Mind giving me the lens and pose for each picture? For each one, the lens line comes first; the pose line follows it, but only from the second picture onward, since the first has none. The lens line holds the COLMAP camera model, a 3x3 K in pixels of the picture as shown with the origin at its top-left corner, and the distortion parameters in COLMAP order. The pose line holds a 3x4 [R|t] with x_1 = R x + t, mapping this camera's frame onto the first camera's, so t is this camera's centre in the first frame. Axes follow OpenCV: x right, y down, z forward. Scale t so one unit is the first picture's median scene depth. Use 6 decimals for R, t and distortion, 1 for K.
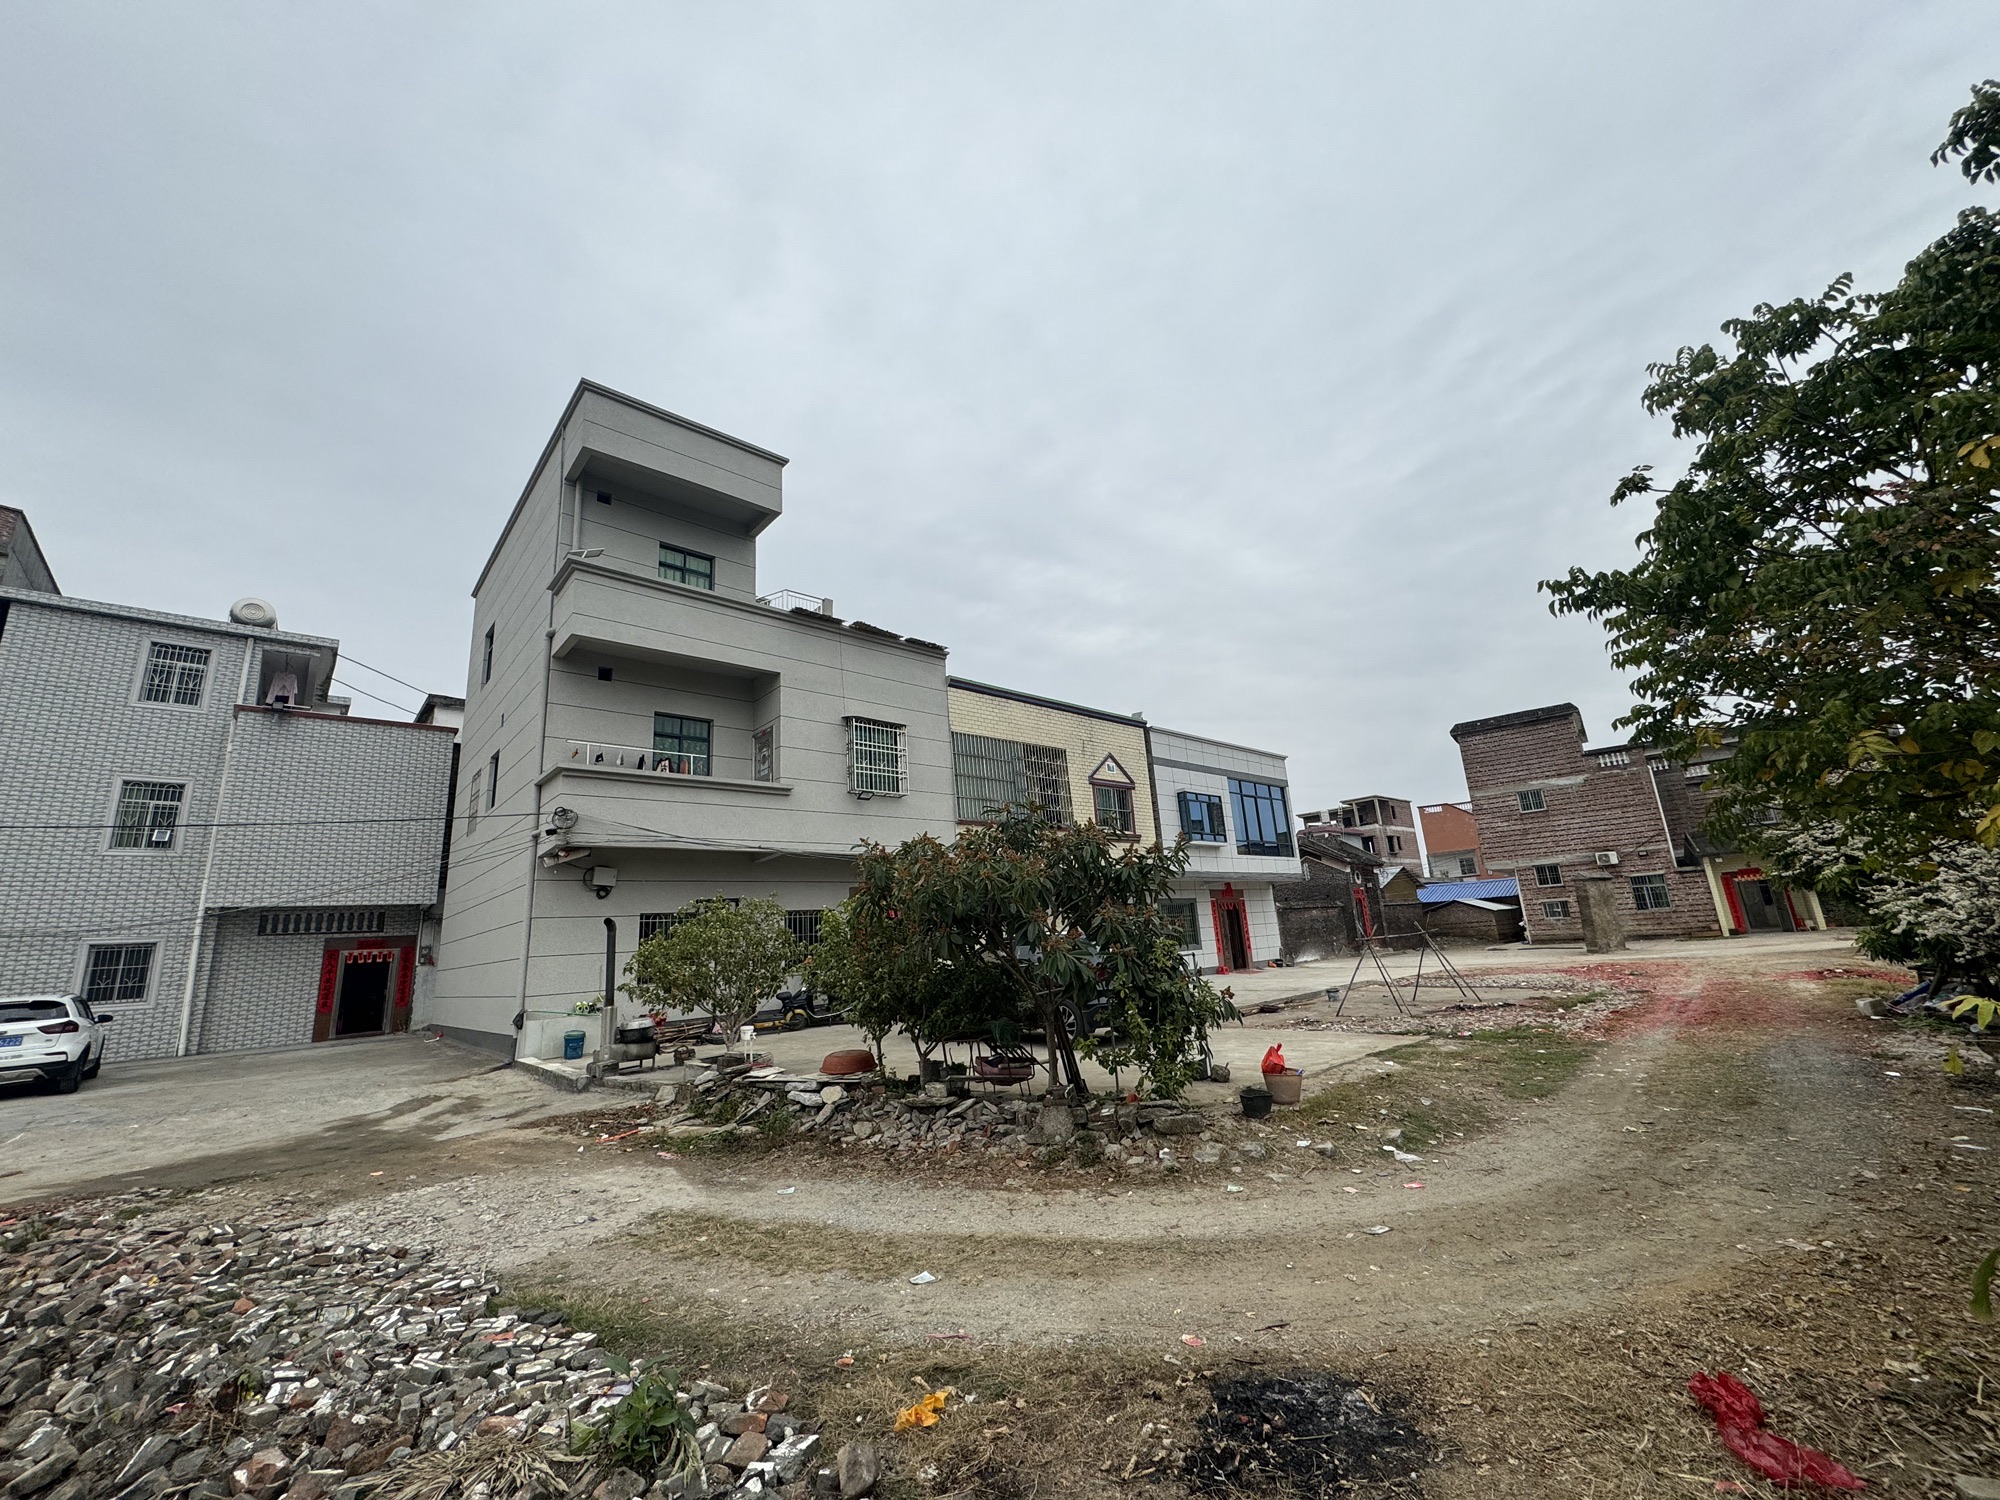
lens RADIAL K [[791.9, 0, 997.6], [0, 791.9, 747.9], [0, 0, 1]] dist [-0.002723, -0.000114]
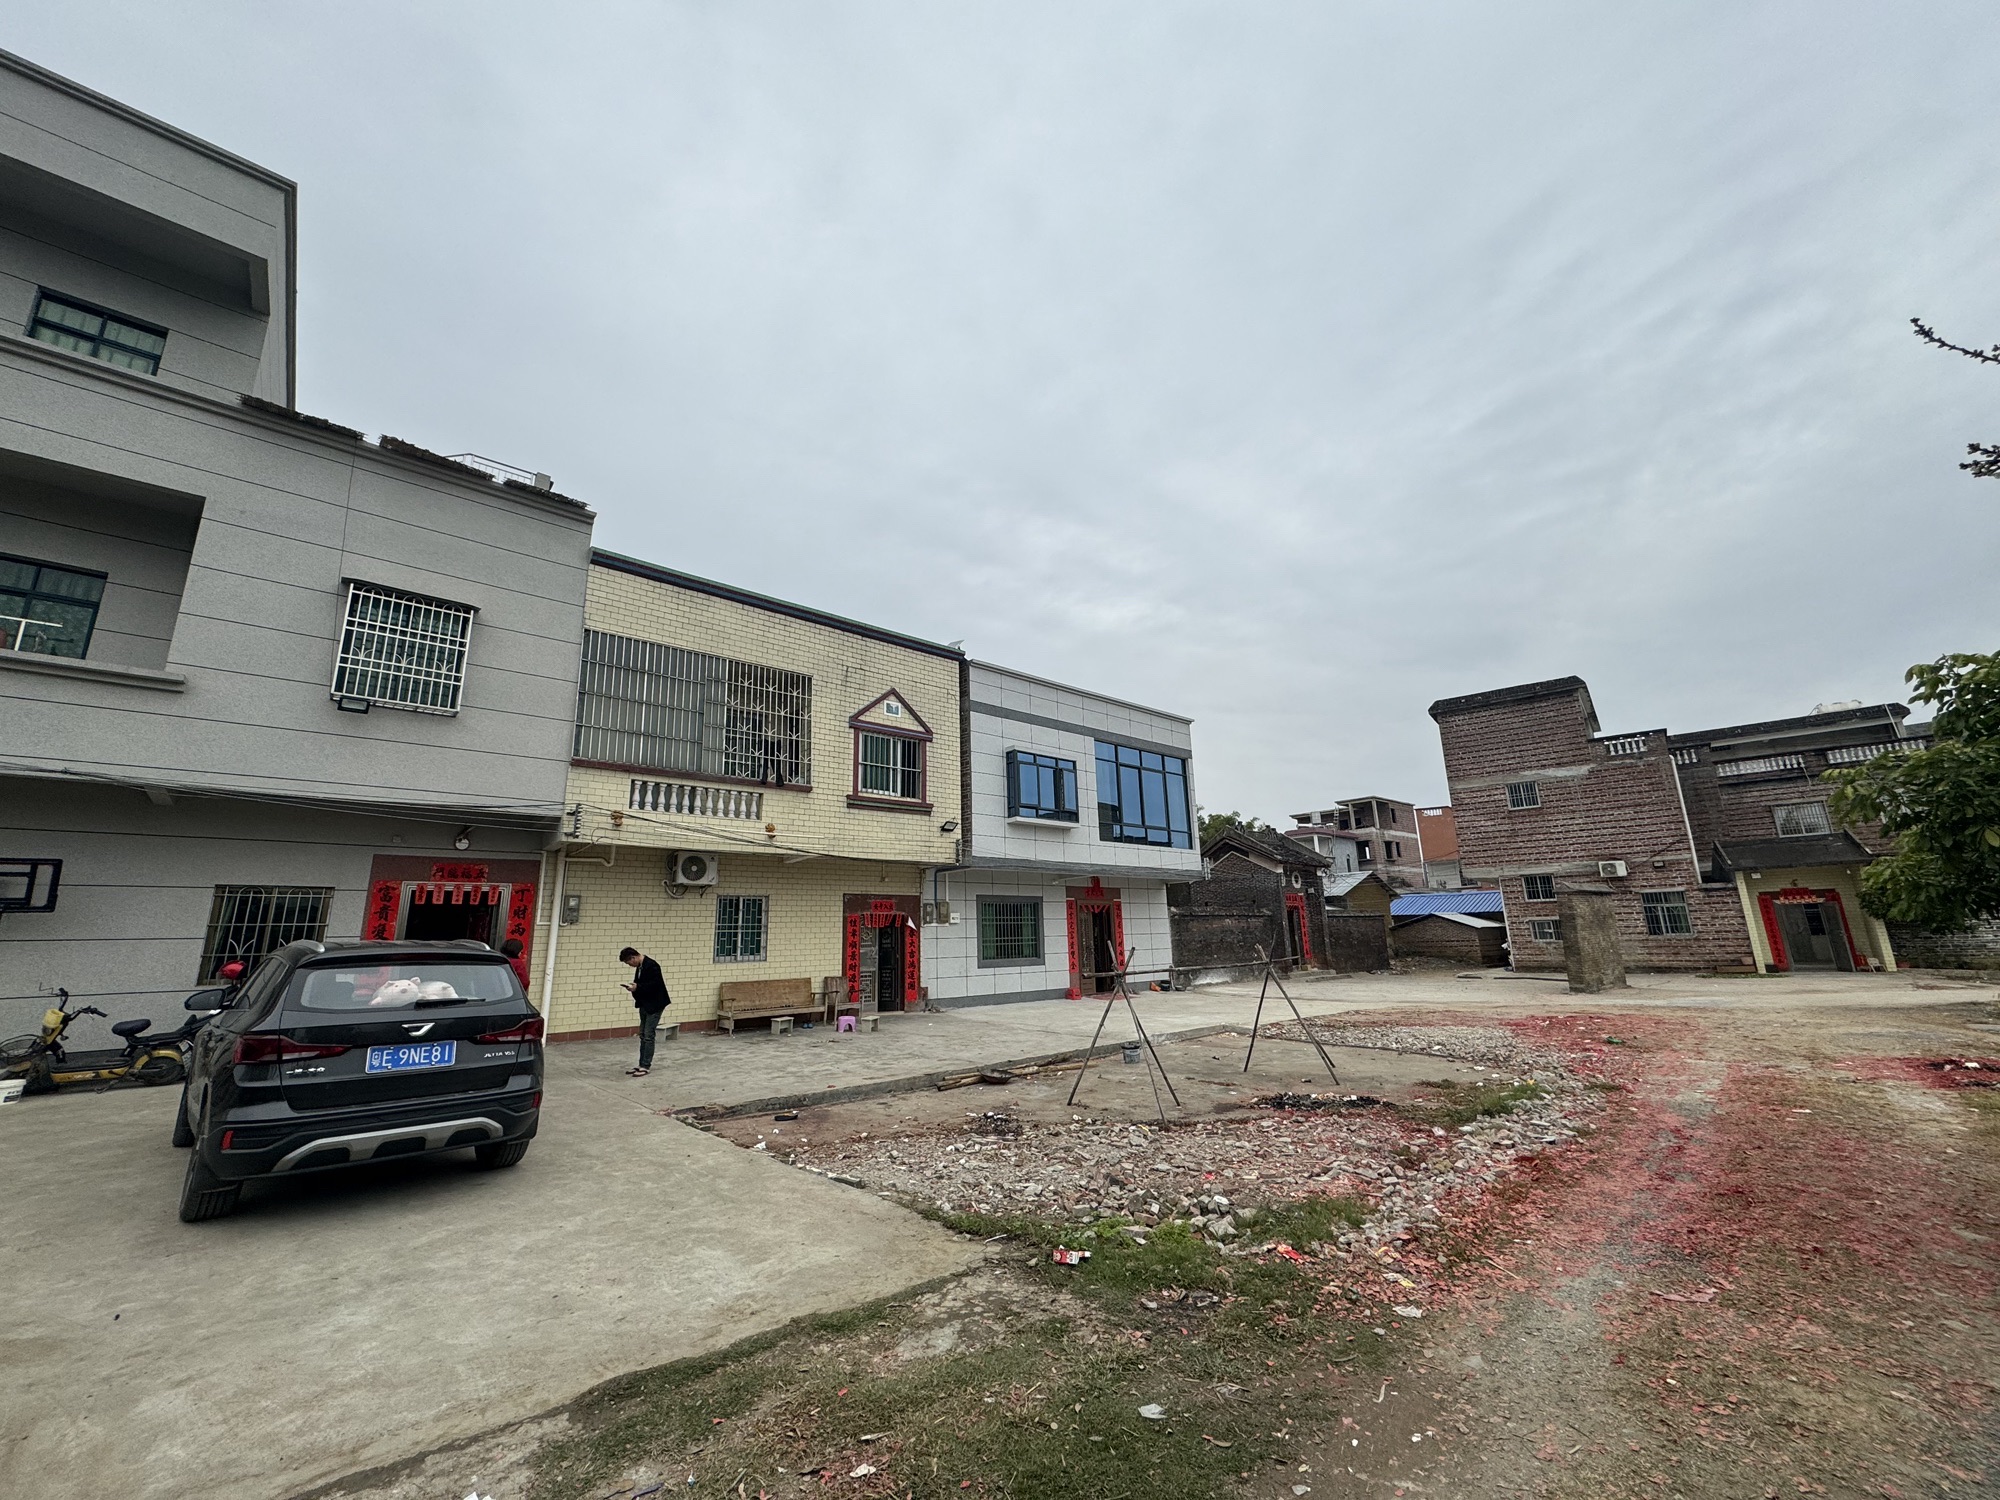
lens RADIAL K [[791.9, 0, 998.2], [0, 791.9, 748.4], [0, 0, 1]] dist [-0.002723, -0.000114]
pose [[0.999030, 0.034945, -0.026782, 0.210377], [-0.034776, 0.999372, 0.006744, 0.043025], [0.027000, -0.005806, 0.999619, 0.232787]]
